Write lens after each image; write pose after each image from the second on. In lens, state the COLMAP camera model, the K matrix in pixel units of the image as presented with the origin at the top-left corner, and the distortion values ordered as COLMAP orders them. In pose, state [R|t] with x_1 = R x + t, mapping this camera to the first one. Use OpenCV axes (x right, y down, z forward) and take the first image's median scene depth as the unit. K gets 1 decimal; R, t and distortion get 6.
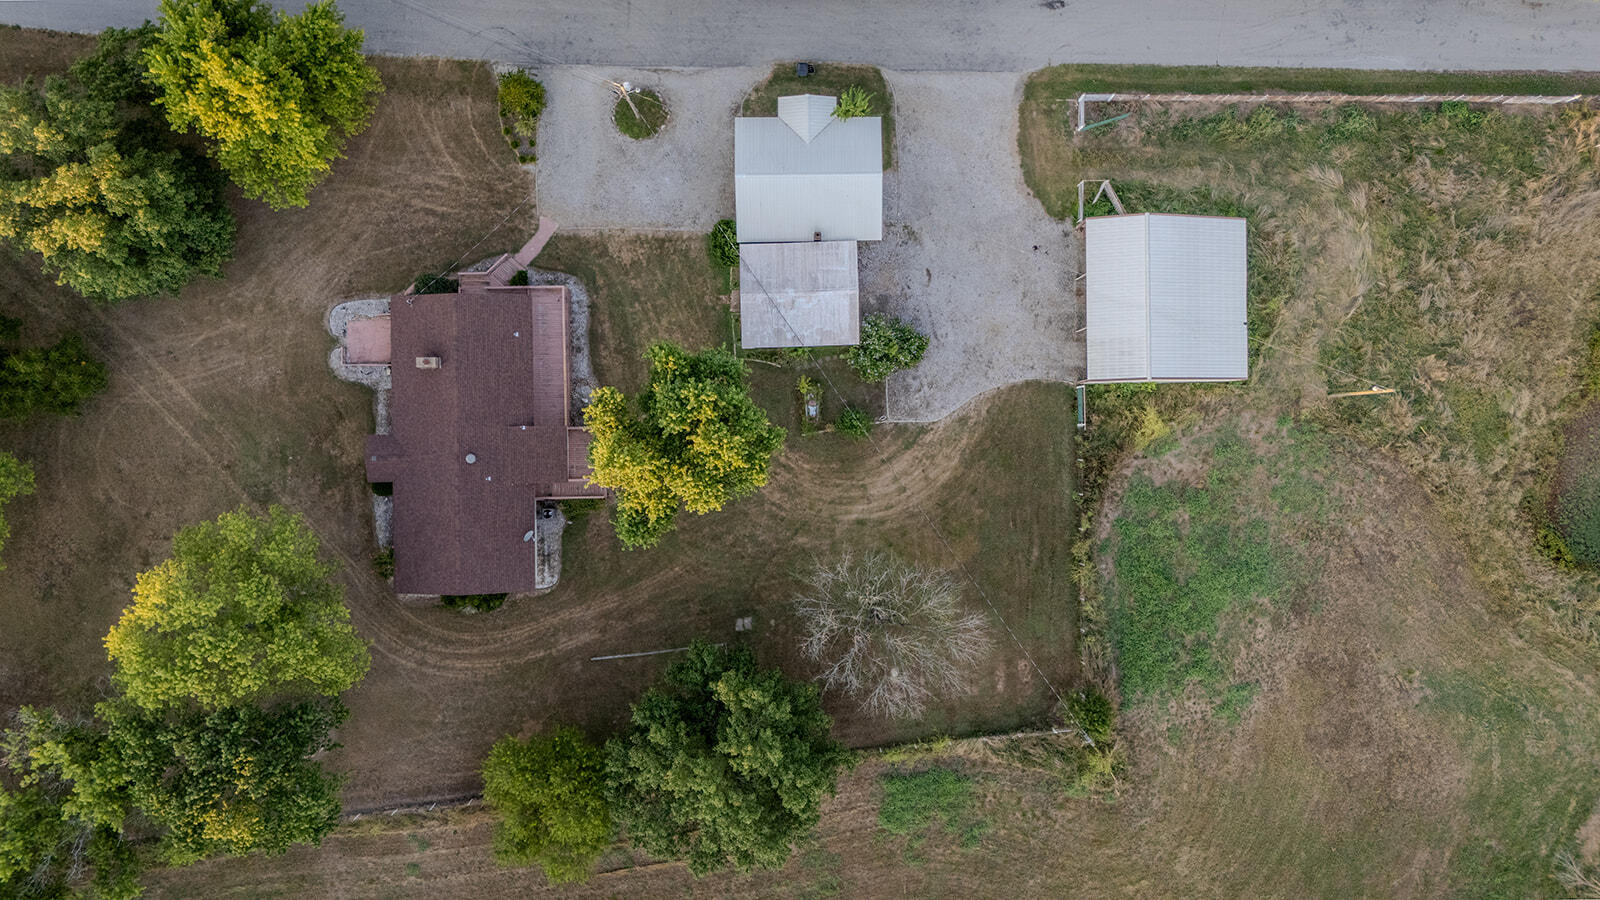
lens RADIAL K [[1181.4, 0, 802.6], [0, 1181.4, 449.2], [0, 0, 1]] dist [0.074822, -0.080407]
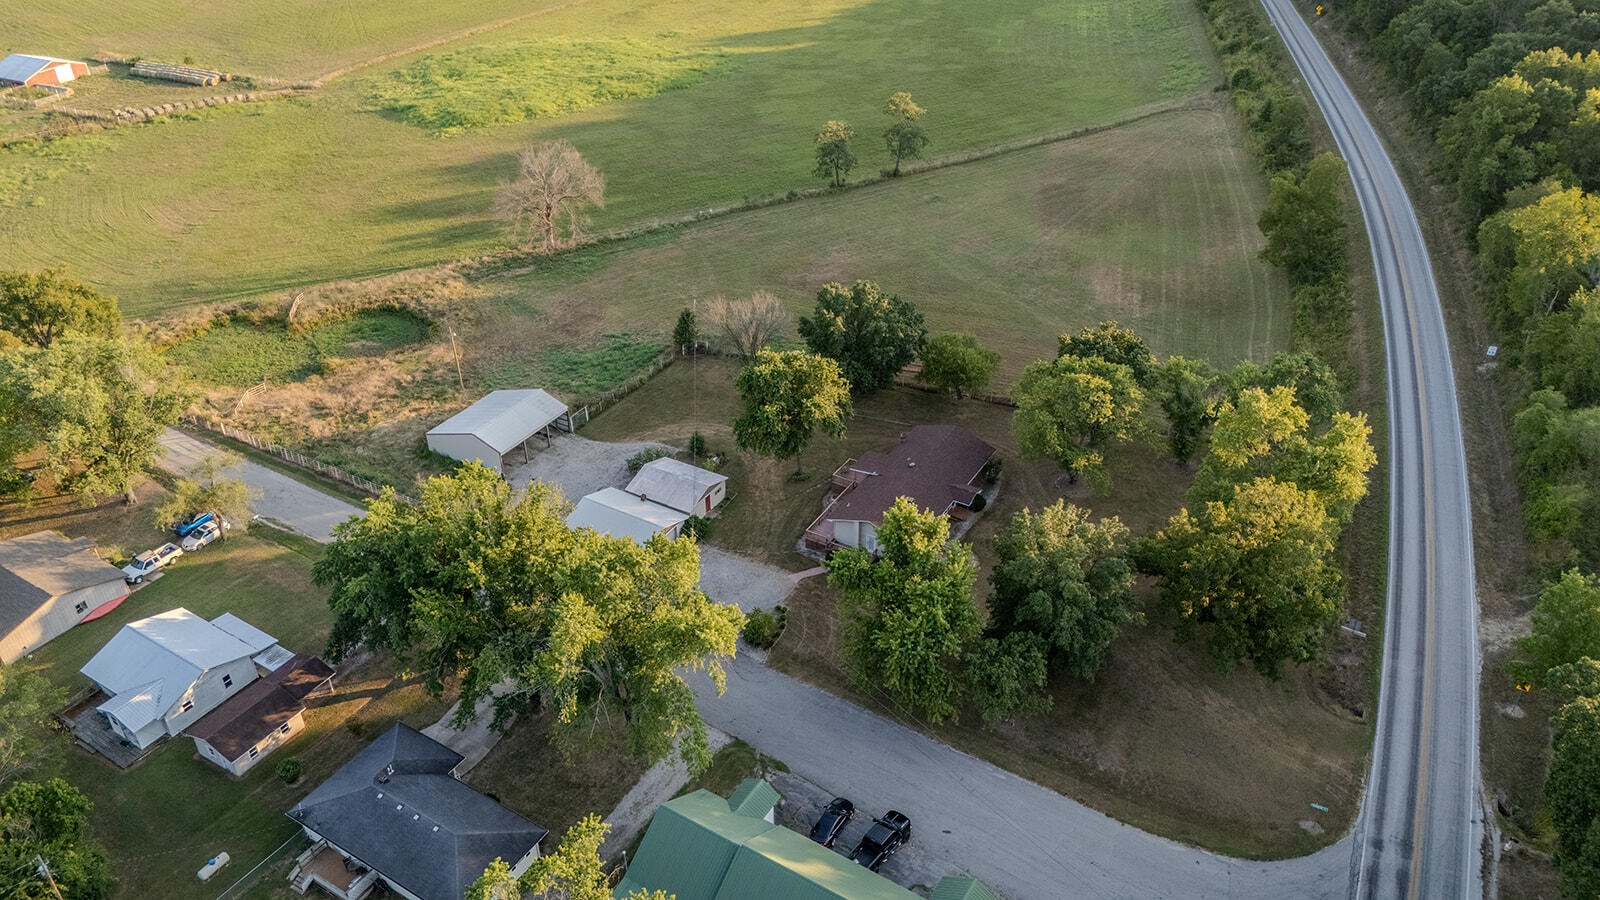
lens RADIAL K [[1181.4, 0, 805.8], [0, 1181.4, 449.4], [0, 0, 1]] dist [0.074822, -0.080407]
pose [[-0.854163, -0.290173, 0.431515, -0.768993], [0.519987, -0.469728, 0.713420, -1.082666], [-0.004320, 0.833760, 0.552111, 0.123793]]
